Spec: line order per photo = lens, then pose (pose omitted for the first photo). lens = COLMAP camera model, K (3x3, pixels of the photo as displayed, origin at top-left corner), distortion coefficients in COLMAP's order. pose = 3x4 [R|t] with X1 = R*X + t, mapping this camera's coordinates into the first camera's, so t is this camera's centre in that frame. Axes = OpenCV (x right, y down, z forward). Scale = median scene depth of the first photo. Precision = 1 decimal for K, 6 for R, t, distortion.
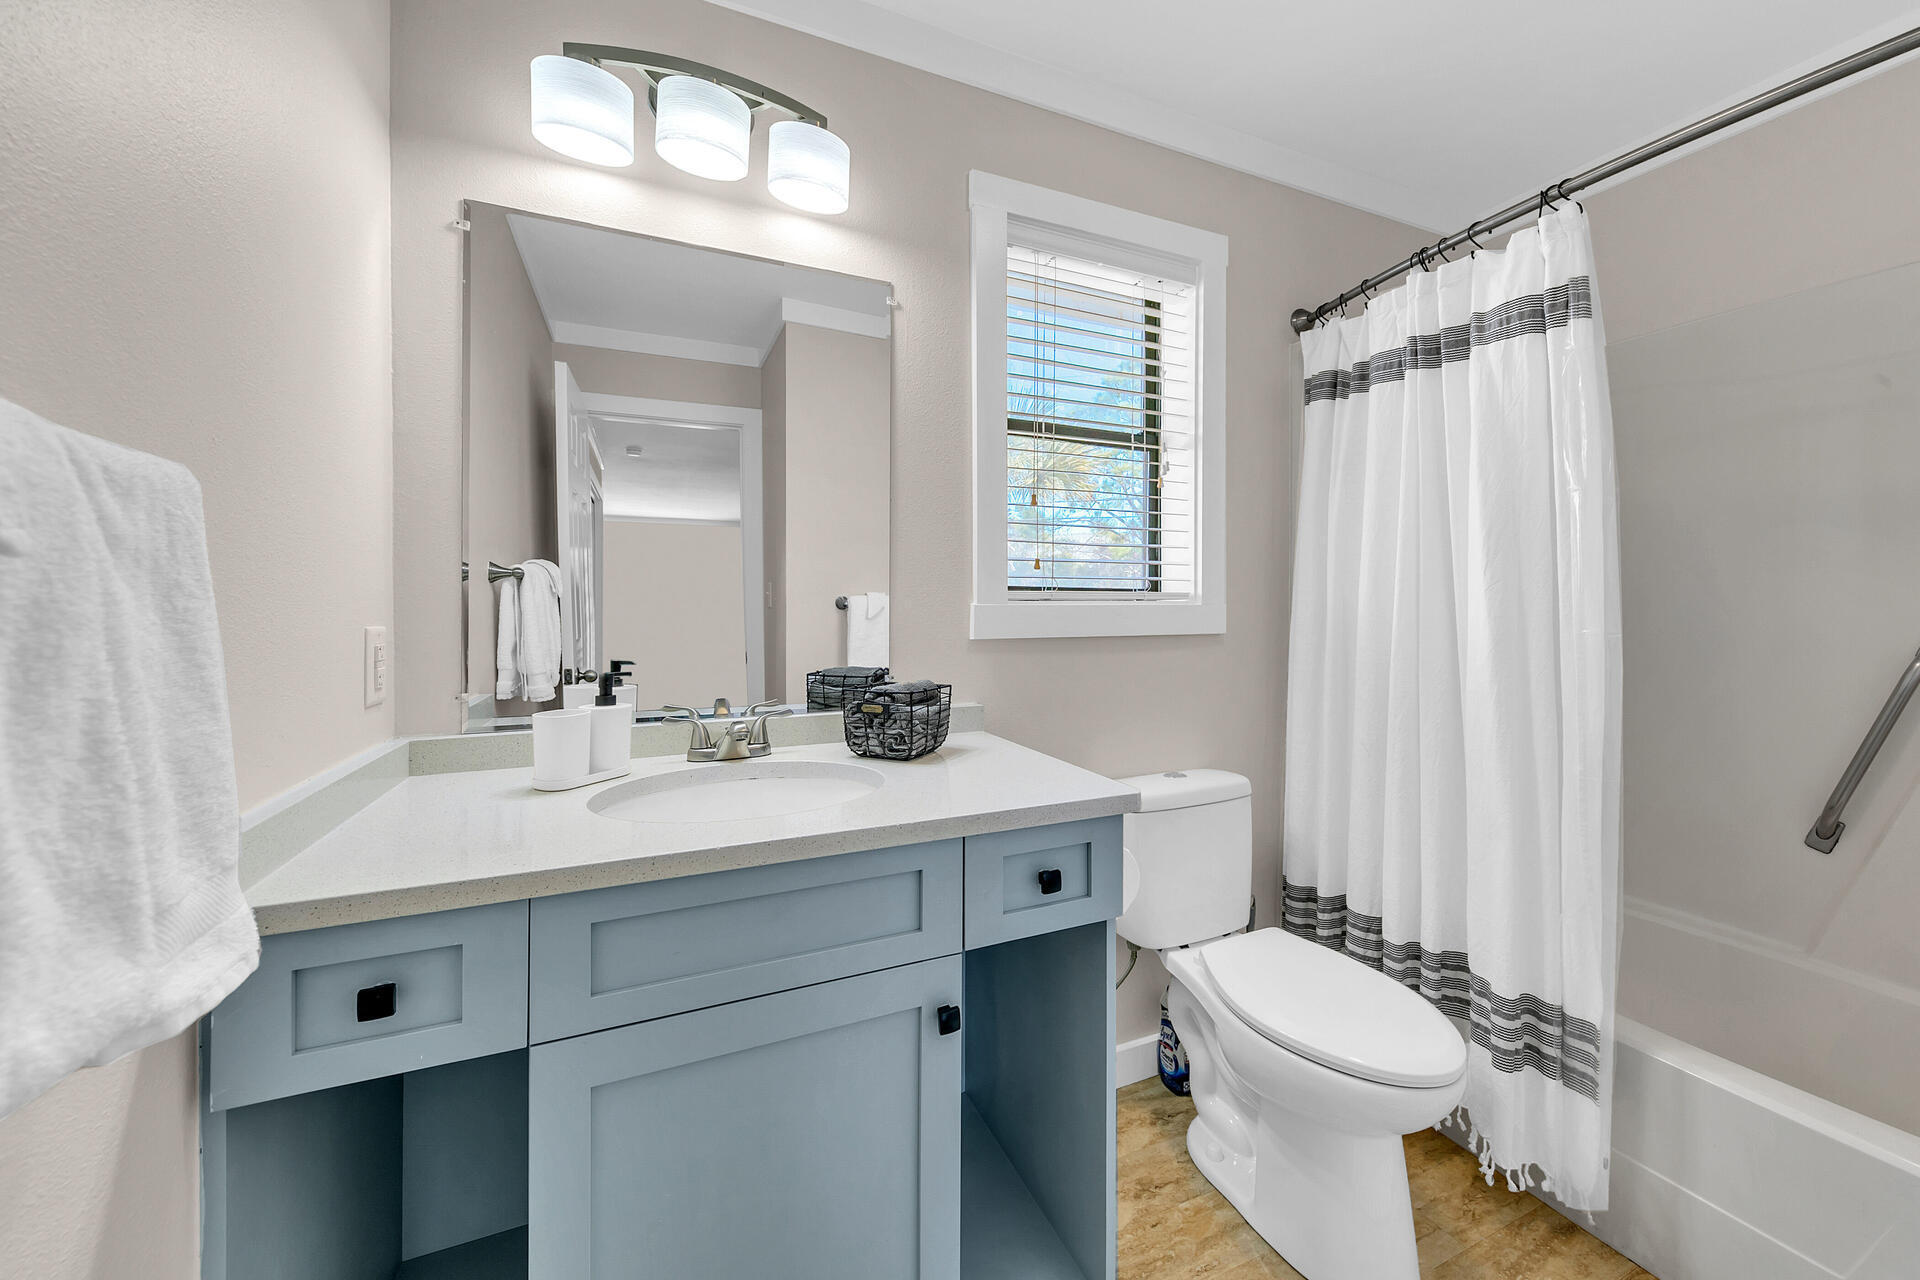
lens RADIAL K [[713.6, 0, 951.2], [0, 713.6, 607.3], [0, 0, 1]] dist [0.001986, 0.000165]
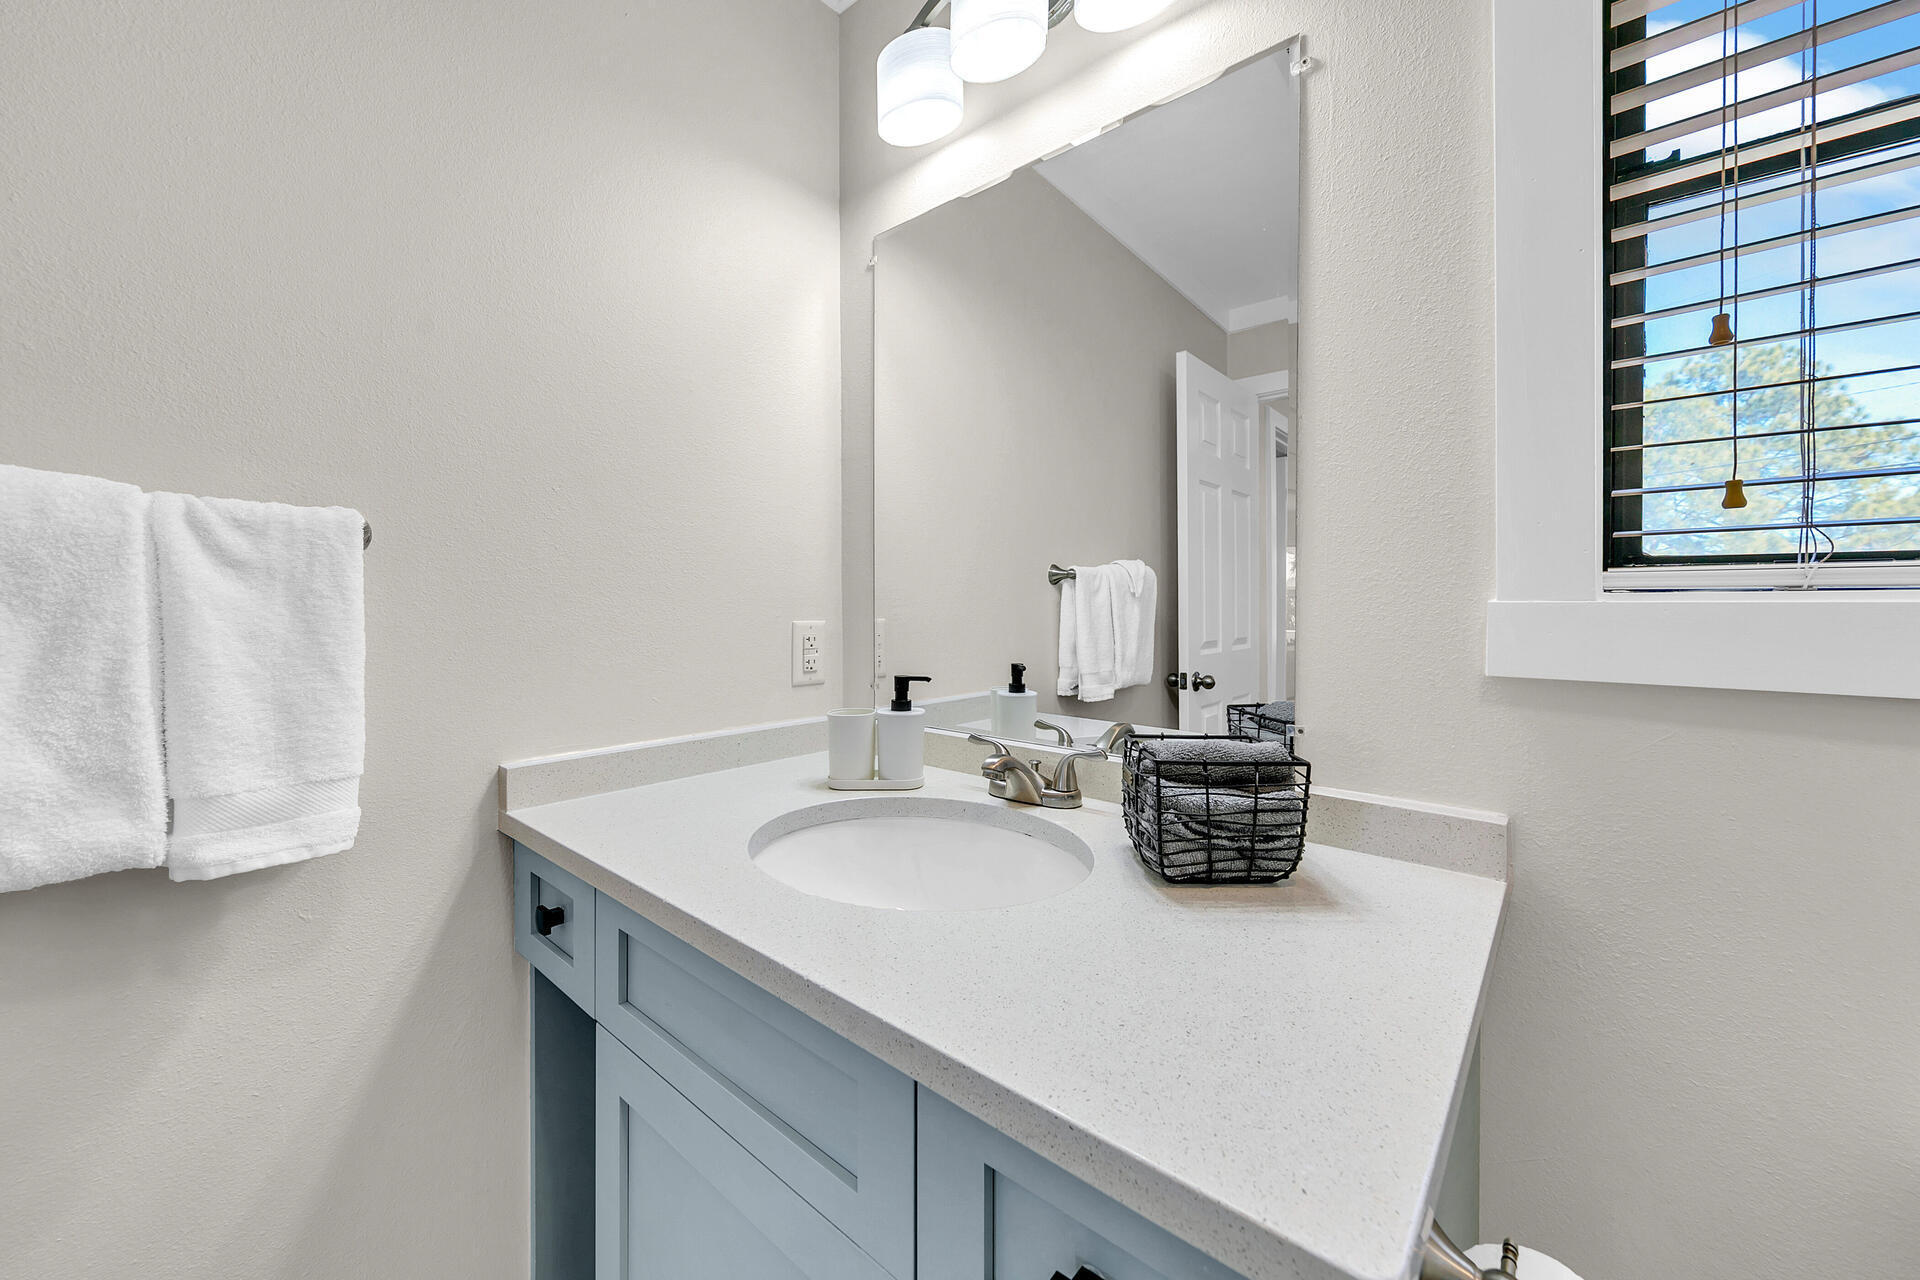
lens RADIAL K [[713.6, 0, 951.2], [0, 713.6, 607.3], [0, 0, 1]] dist [0.001986, 0.000165]
pose [[0.457223, 0.003438, -0.889345, 0.329053], [-0.002258, 0.999994, 0.002704, -0.000450], [0.889349, 0.000772, 0.457228, 0.549797]]
